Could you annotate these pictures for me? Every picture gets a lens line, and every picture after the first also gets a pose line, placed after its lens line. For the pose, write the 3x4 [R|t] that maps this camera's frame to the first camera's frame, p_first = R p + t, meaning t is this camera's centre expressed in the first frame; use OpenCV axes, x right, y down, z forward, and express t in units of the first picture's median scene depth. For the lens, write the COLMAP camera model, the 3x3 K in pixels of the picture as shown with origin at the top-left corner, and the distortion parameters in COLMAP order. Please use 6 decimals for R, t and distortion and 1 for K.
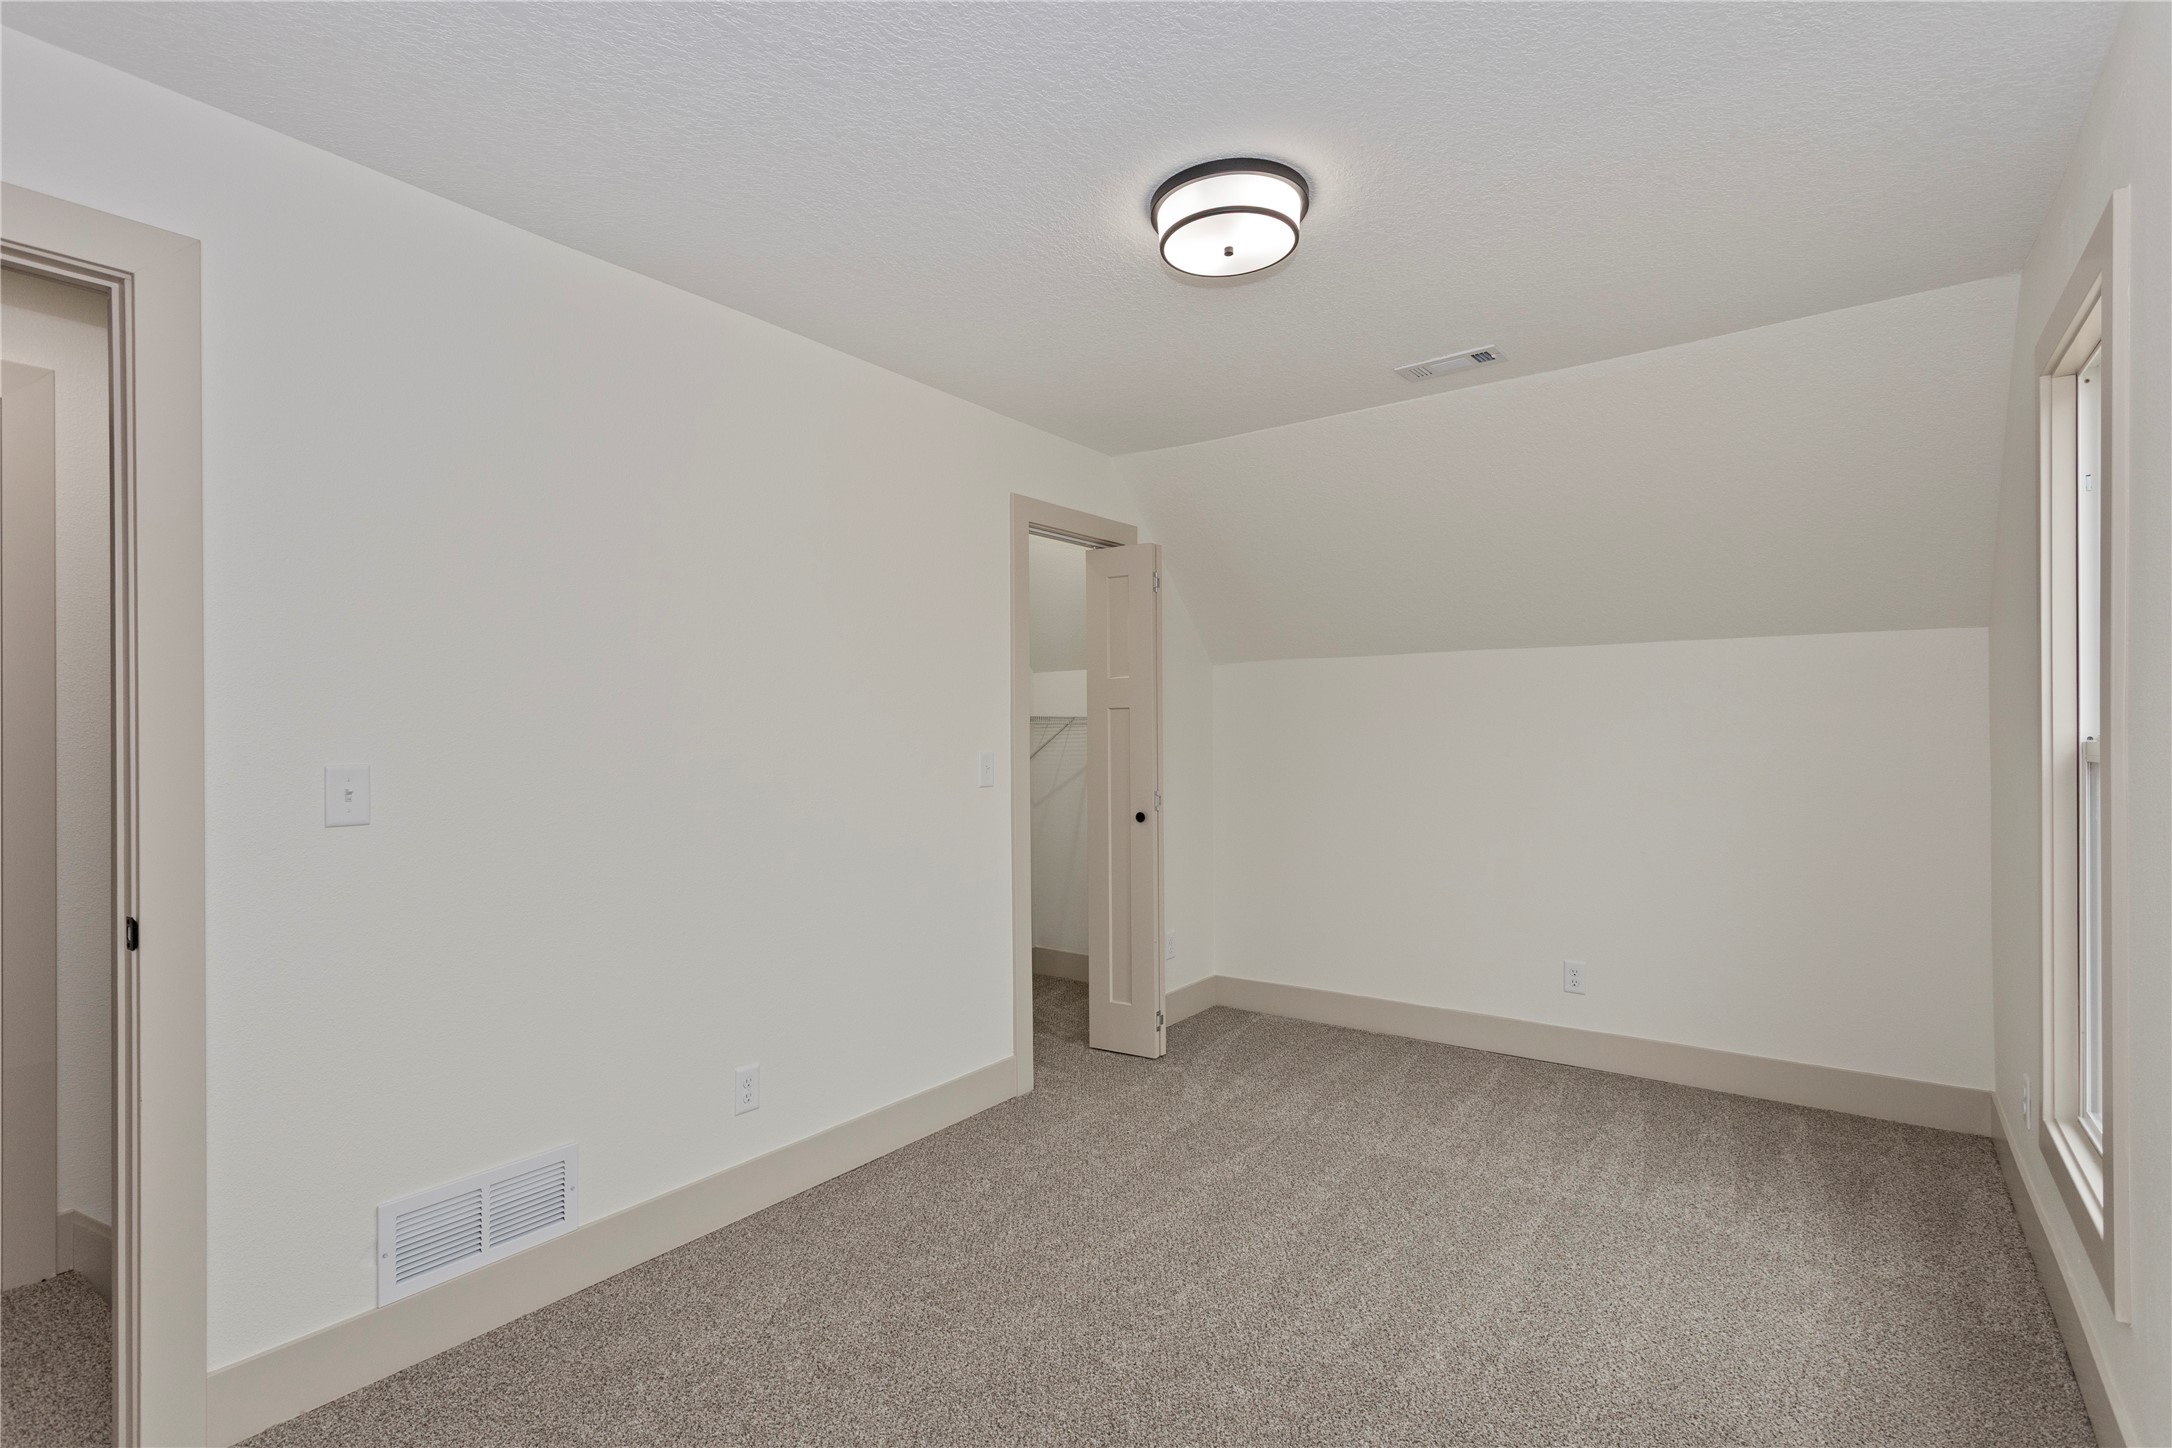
lens RADIAL K [[1042.8, 0, 1087.8], [0, 1042.8, 728.8], [0, 0, 1]] dist [0.005359, -0.000214]
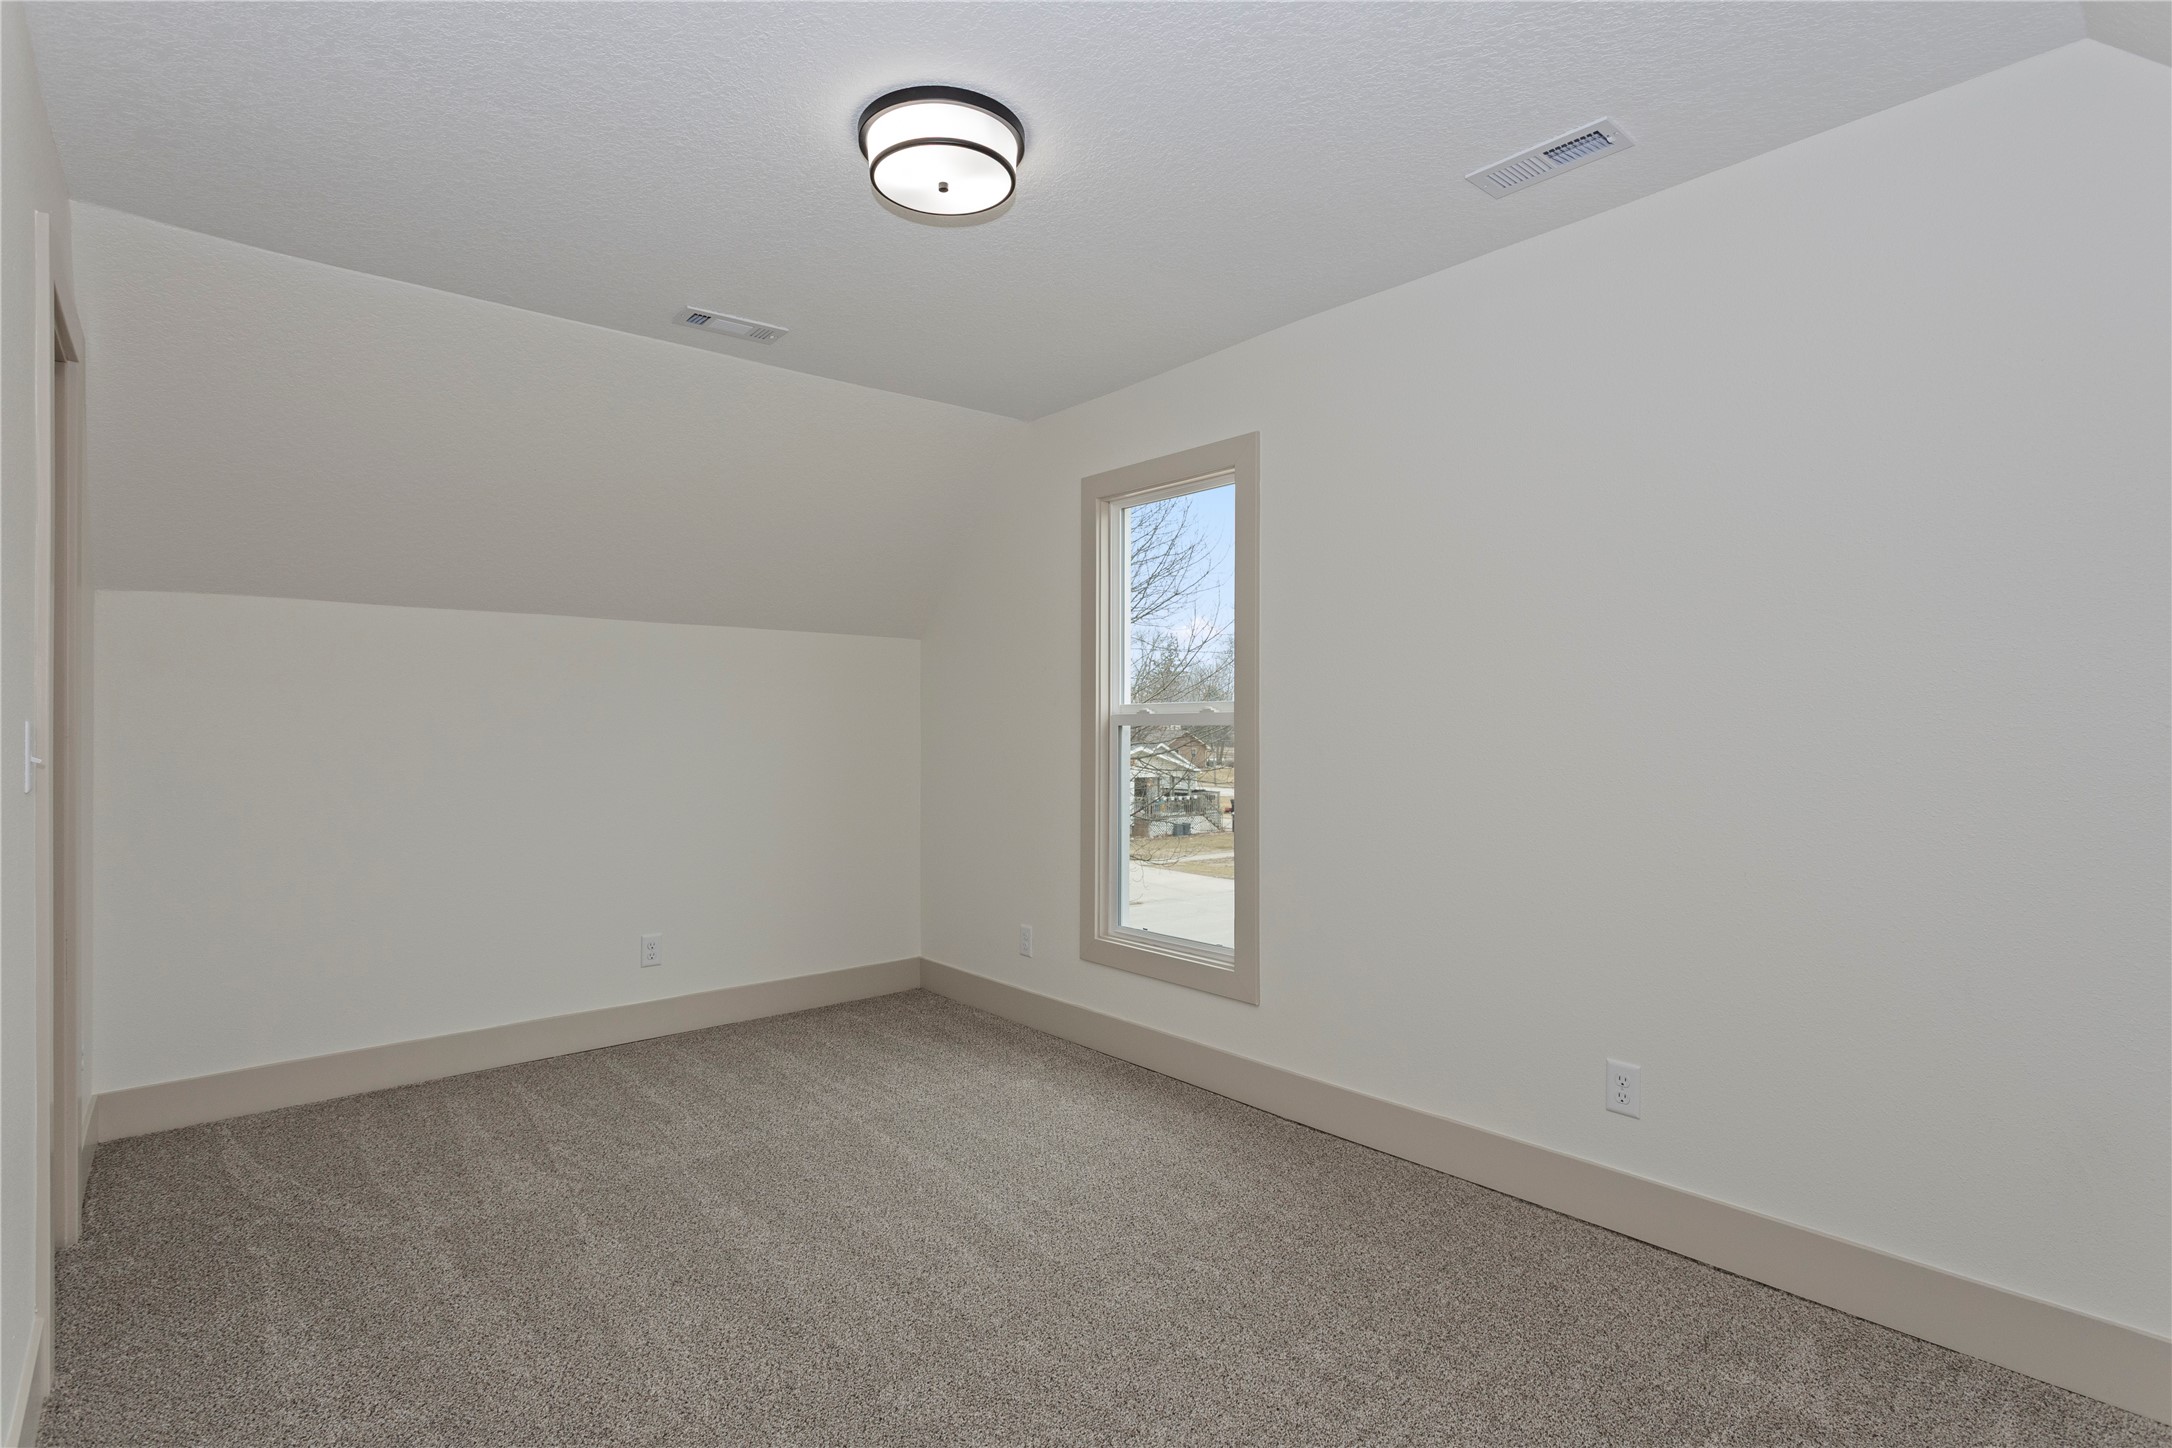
lens RADIAL K [[1042.8, 0, 1087.8], [0, 1042.8, 728.8], [0, 0, 1]] dist [0.005359, -0.000214]
pose [[0.237413, -0.002925, 0.971404, -0.482116], [-0.007804, 0.999957, 0.004918, 0.017502], [-0.971377, -0.008748, 0.237380, 0.409253]]
